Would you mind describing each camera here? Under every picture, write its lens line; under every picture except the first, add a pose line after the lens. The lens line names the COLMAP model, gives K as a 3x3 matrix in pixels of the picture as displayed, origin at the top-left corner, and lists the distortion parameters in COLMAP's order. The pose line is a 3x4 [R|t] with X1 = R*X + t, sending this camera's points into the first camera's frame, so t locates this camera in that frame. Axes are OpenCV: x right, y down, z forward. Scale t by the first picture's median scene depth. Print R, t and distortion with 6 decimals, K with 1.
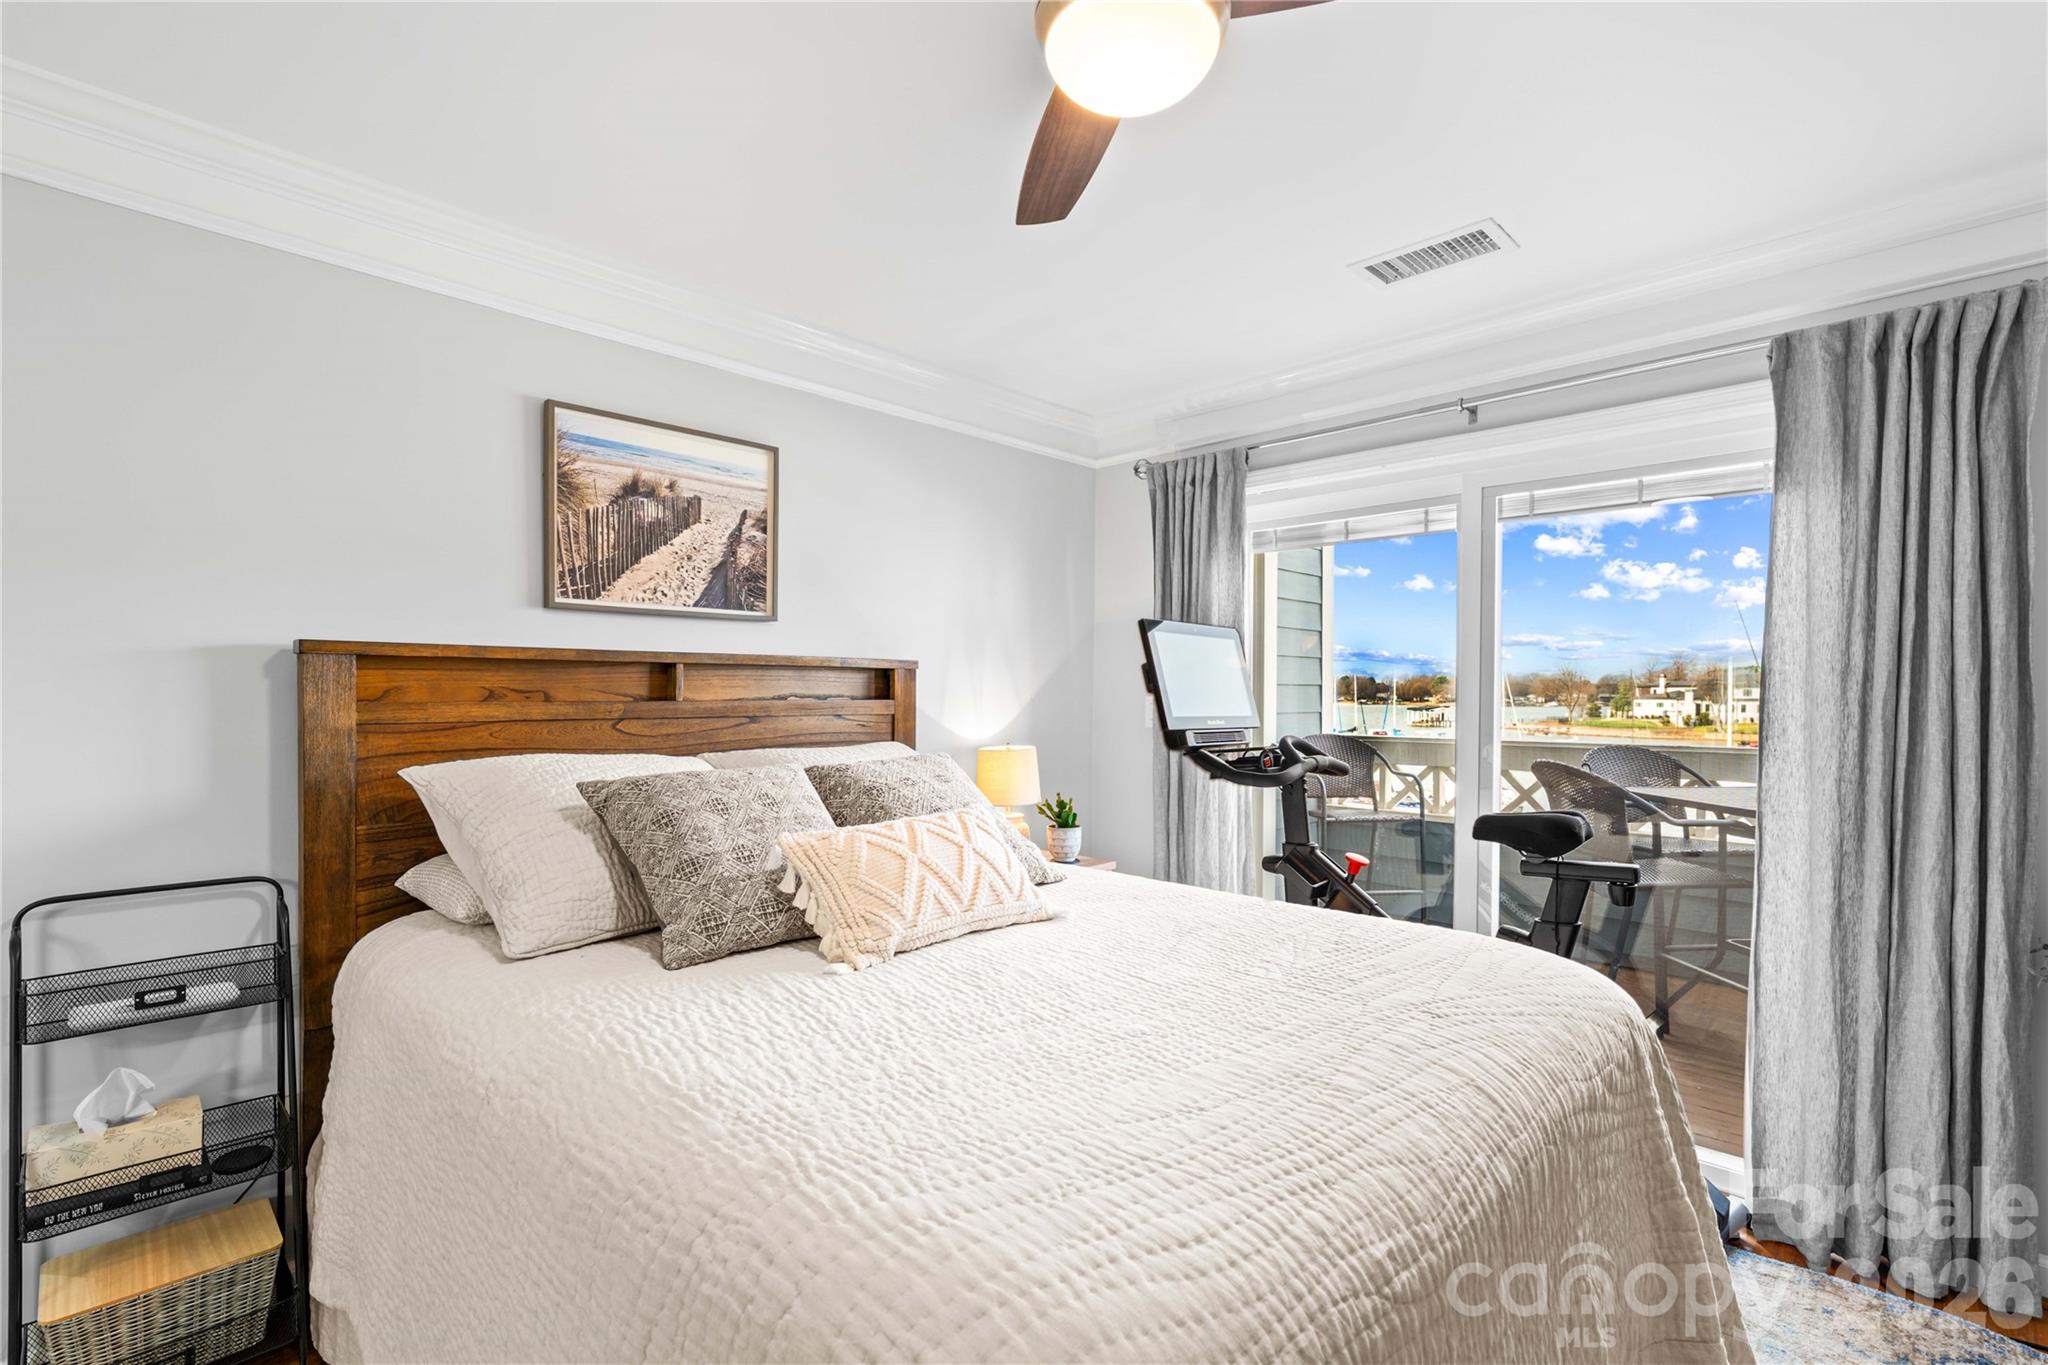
lens RADIAL K [[937.0, 0, 984.4], [0, 937.0, 686.2], [0, 0, 1]] dist [-0.010809, 0.000761]
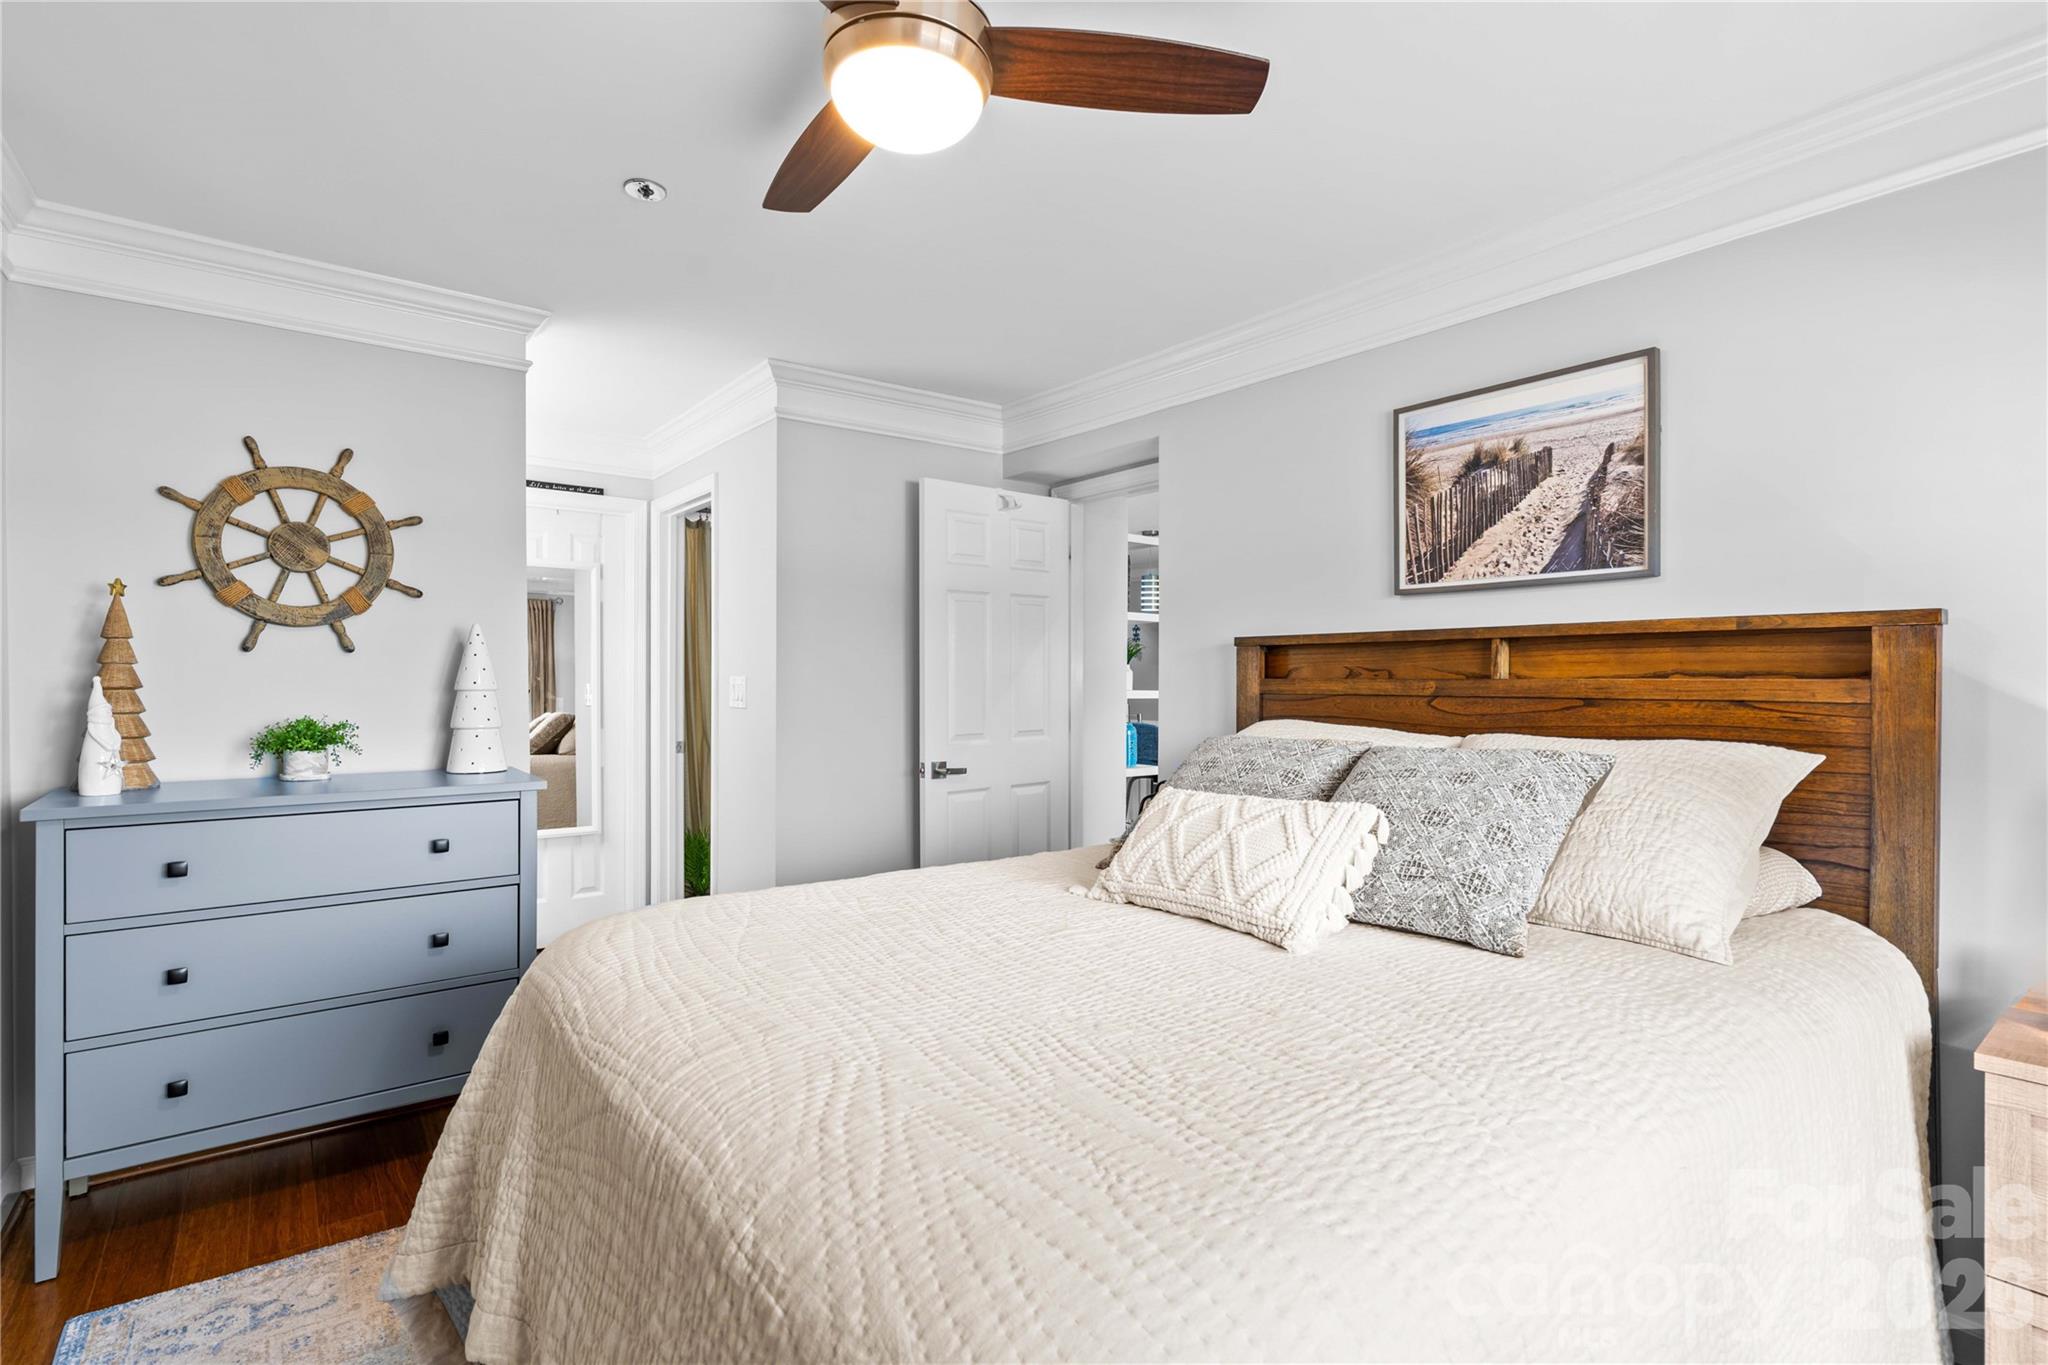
lens RADIAL K [[937.0, 0, 1026.1], [0, 937.0, 670.5], [0, 0, 1]] dist [-0.010809, 0.000761]
pose [[-0.118060, -0.009543, -0.992961, 0.641042], [0.002958, 0.999946, -0.009962, 0.014783], [0.993002, -0.004114, -0.118025, 0.634861]]
